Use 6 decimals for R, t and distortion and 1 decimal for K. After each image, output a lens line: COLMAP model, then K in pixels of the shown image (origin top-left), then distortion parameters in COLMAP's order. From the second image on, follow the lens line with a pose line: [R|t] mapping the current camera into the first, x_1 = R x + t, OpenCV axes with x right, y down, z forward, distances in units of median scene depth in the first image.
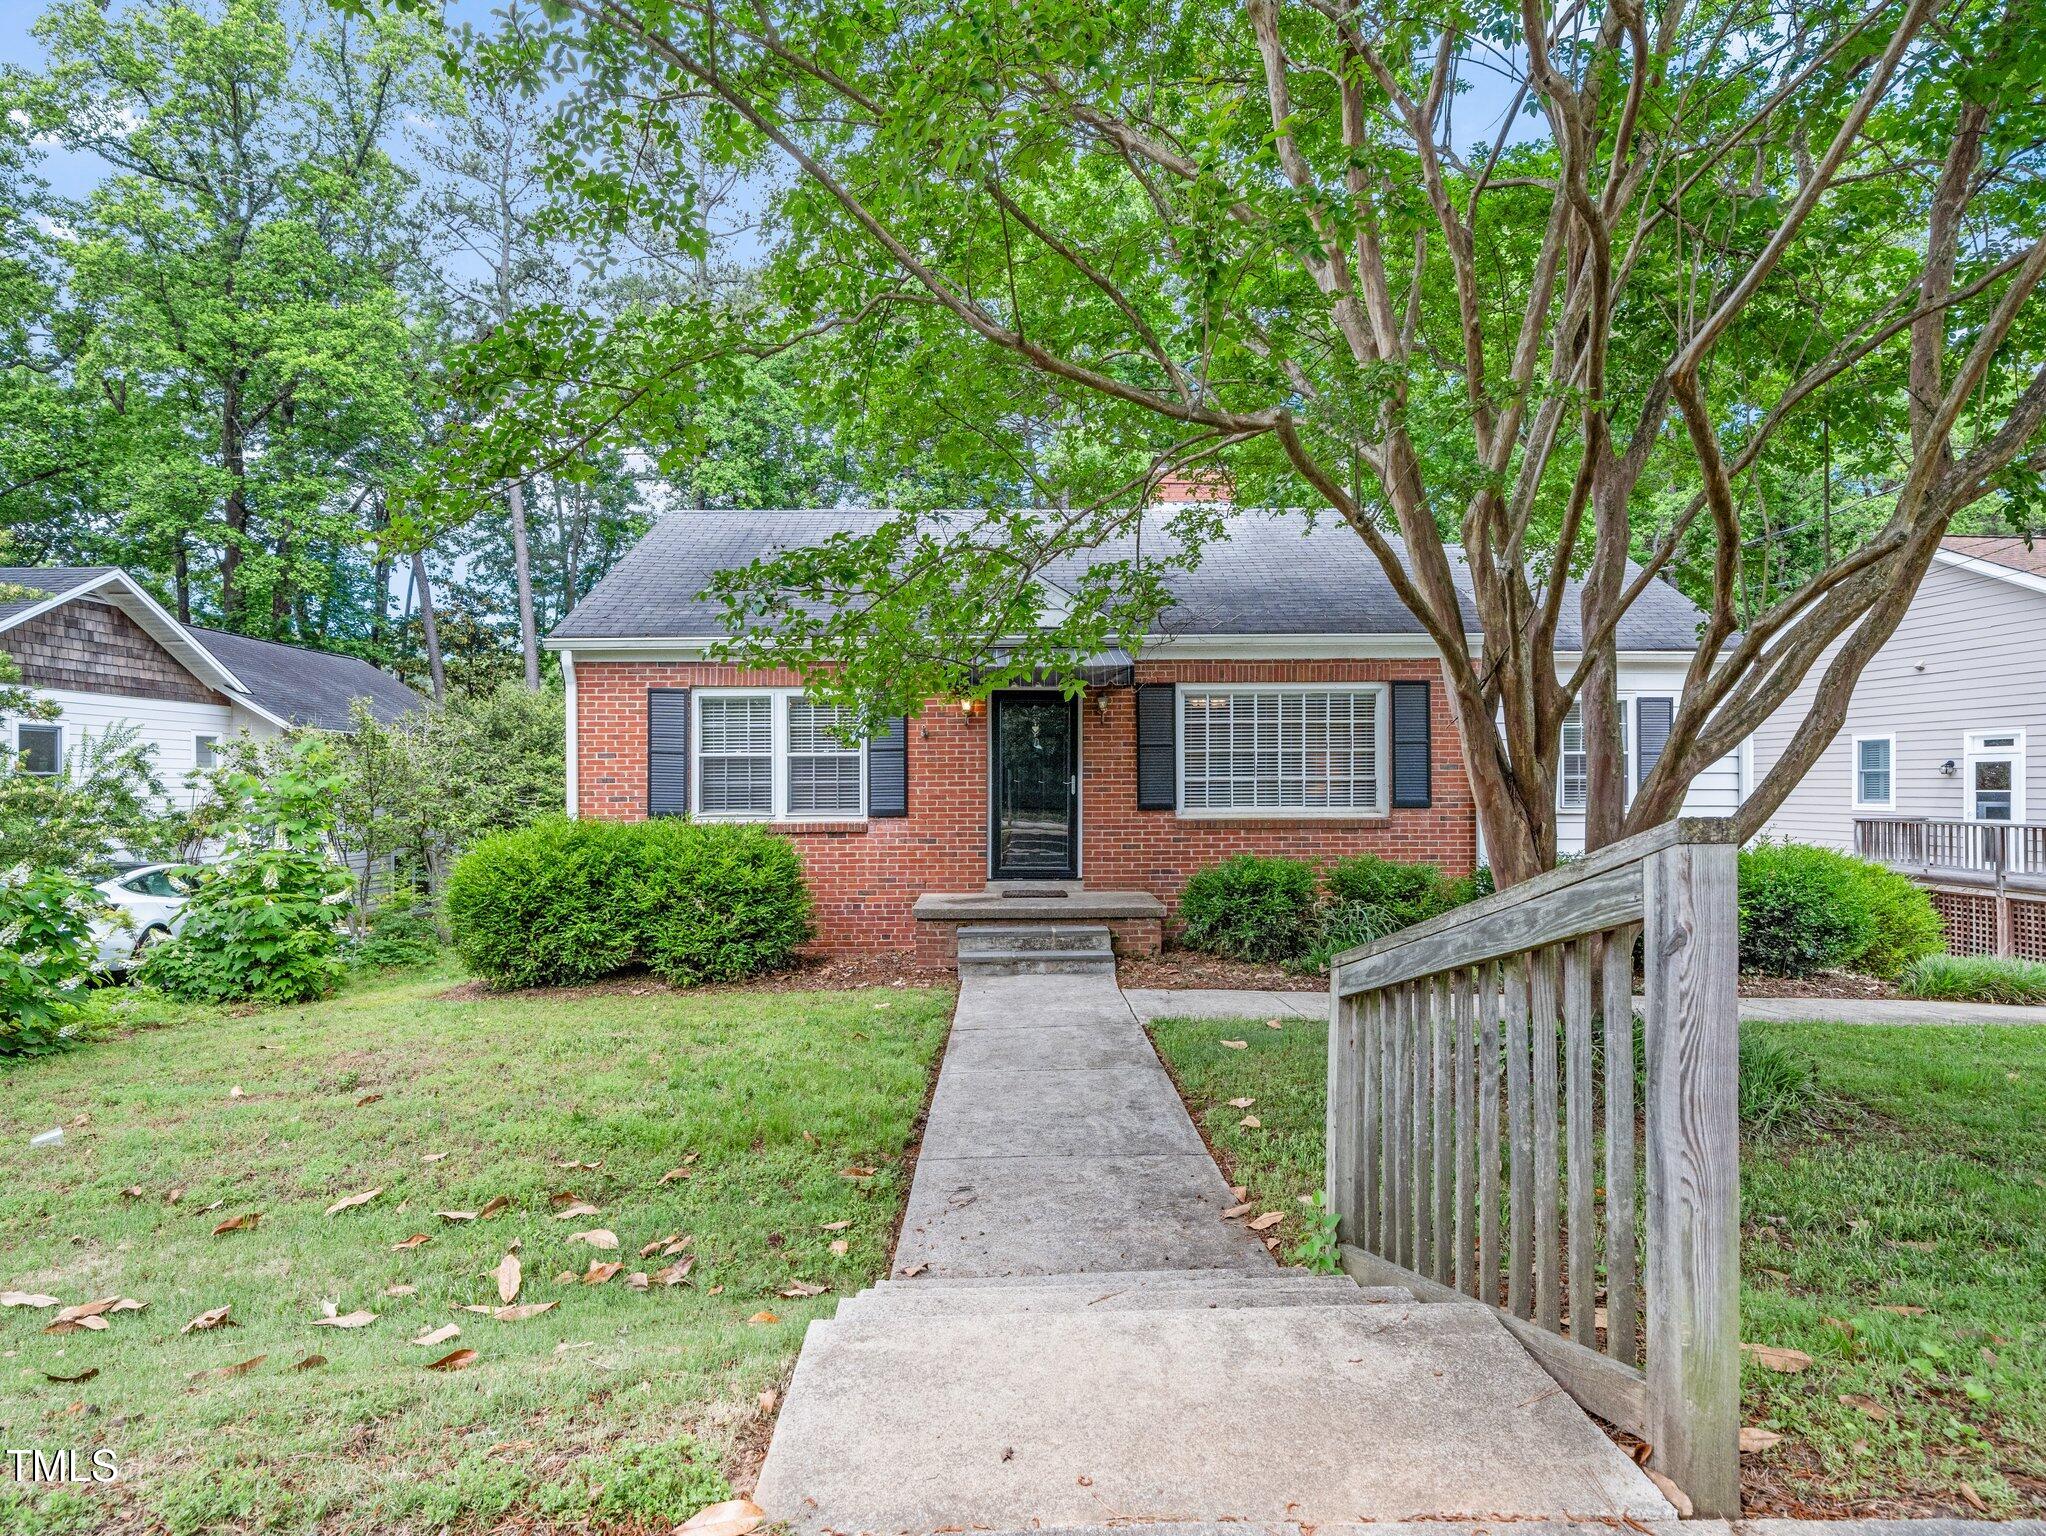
lens RADIAL K [[1056.4, 0, 1014.9], [0, 1056.4, 764.5], [0, 0, 1]] dist [0.001316, -0.000370]
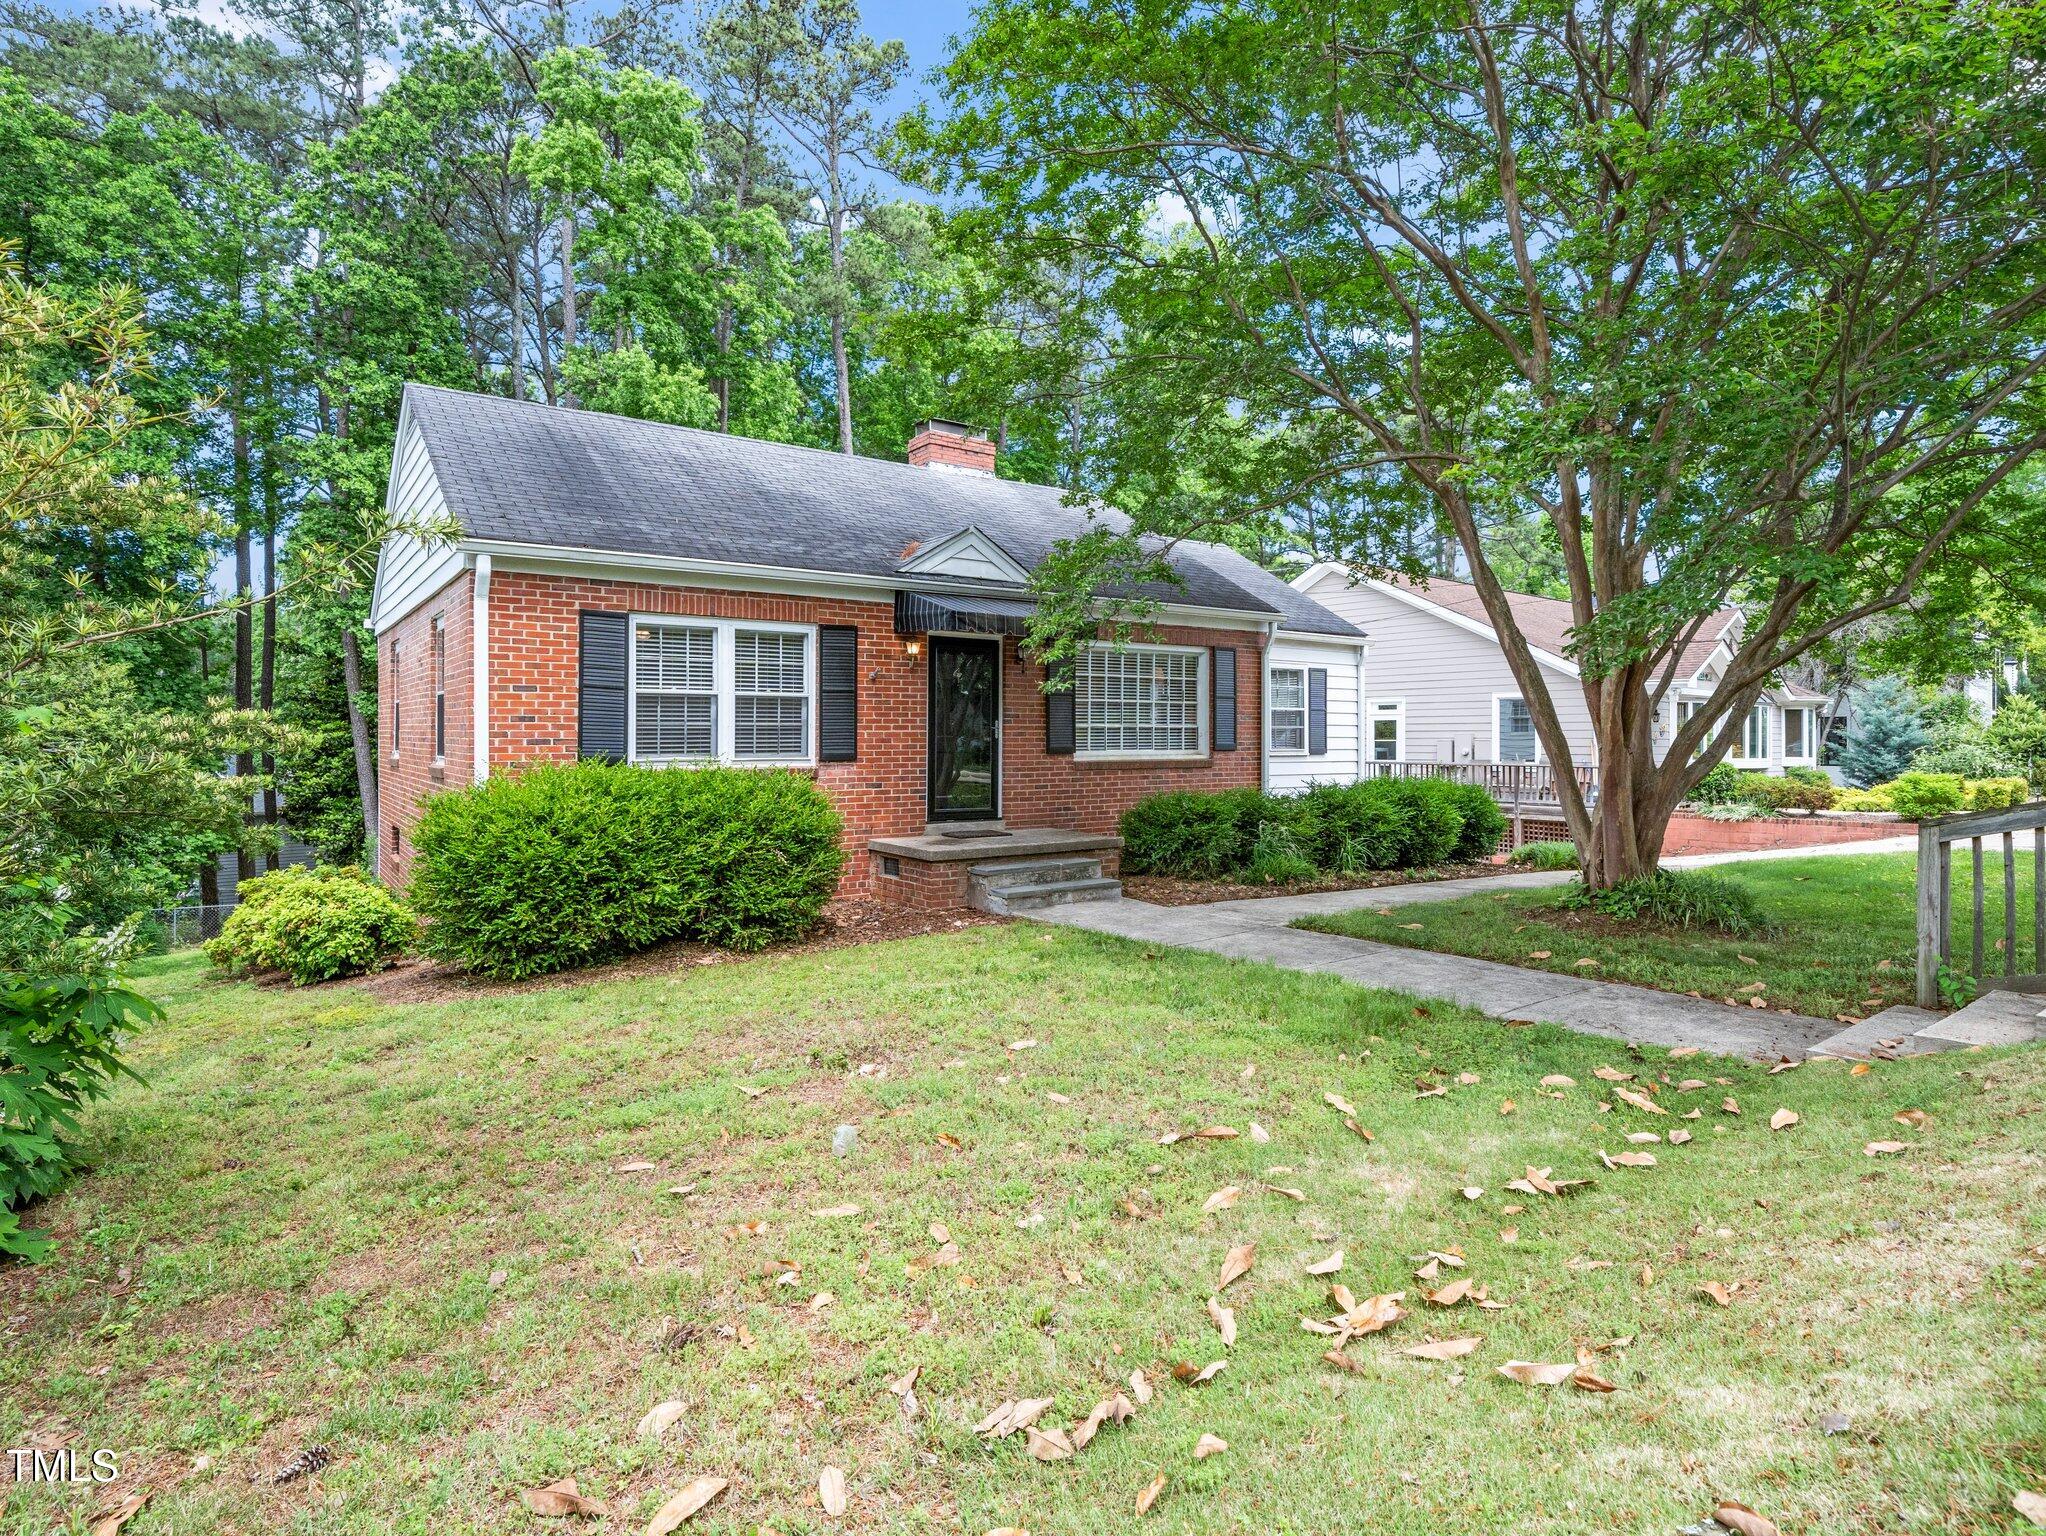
lens RADIAL K [[1056.4, 0, 1014.9], [0, 1056.4, 764.5], [0, 0, 1]] dist [0.001316, -0.000370]
pose [[0.834202, -0.008169, 0.551398, -0.515418], [-0.019305, 0.998845, 0.044006, 0.007262], [-0.551120, -0.047355, 0.833081, 0.107999]]
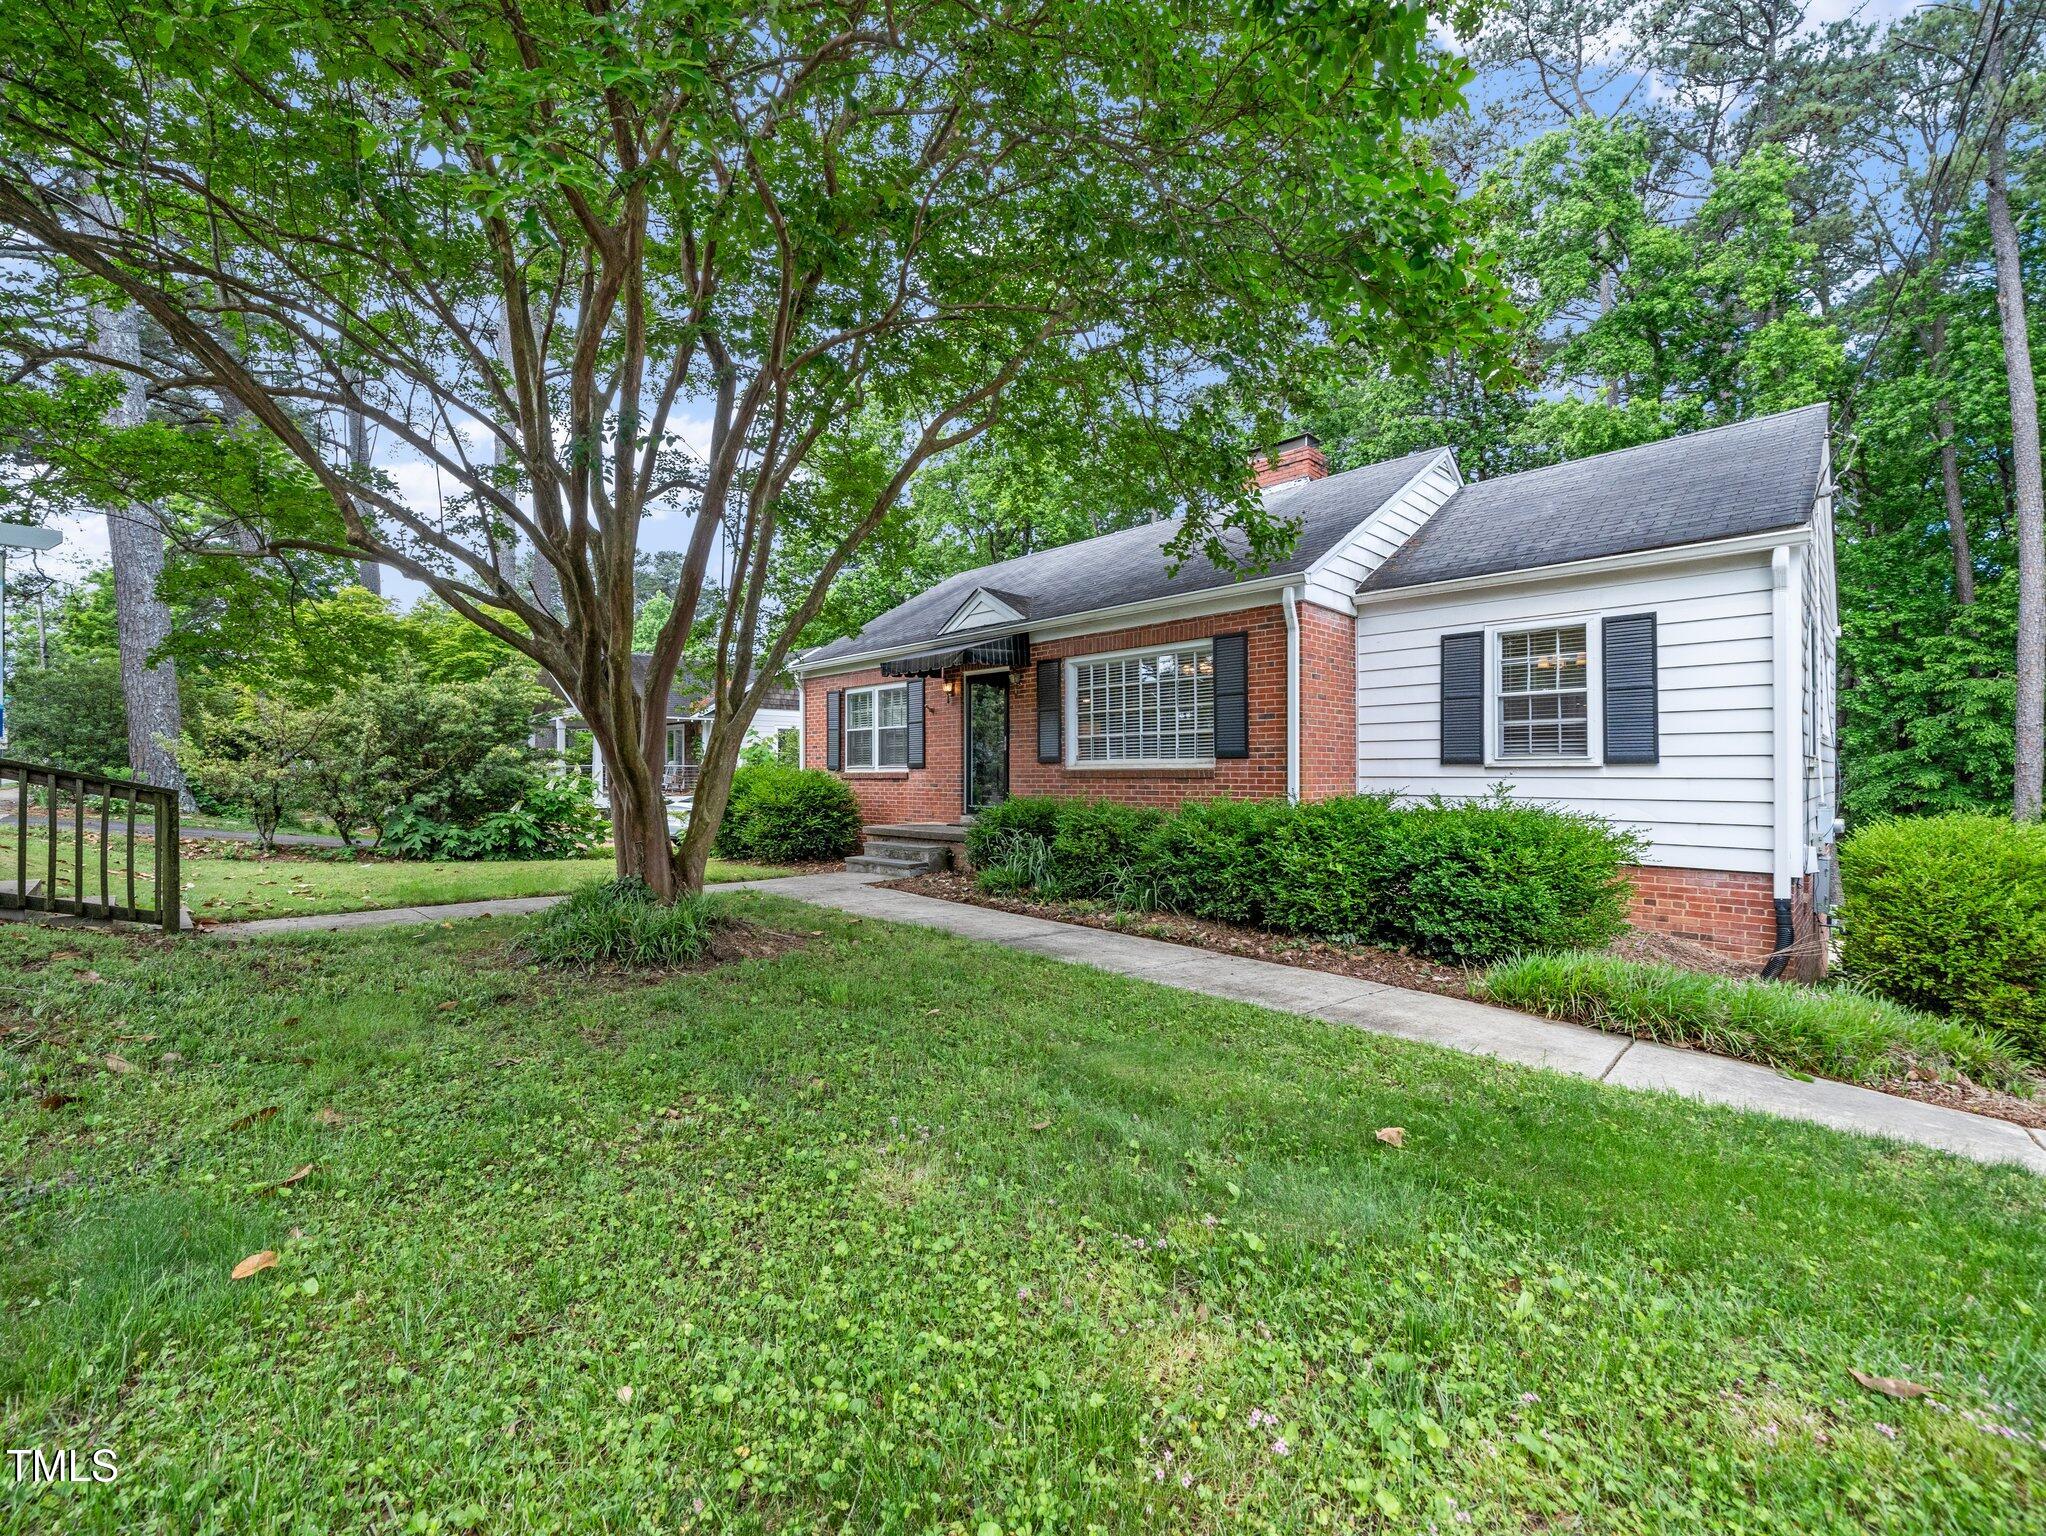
lens RADIAL K [[837.5, 0, 1021.7], [0, 837.5, 766.7], [0, 0, 1]] dist [-0.002062, -0.000330]
pose [[0.704004, -0.004204, -0.710184, 0.797833], [0.017029, 0.999795, 0.010963, 0.036224], [0.709992, -0.019812, 0.703931, 0.288095]]
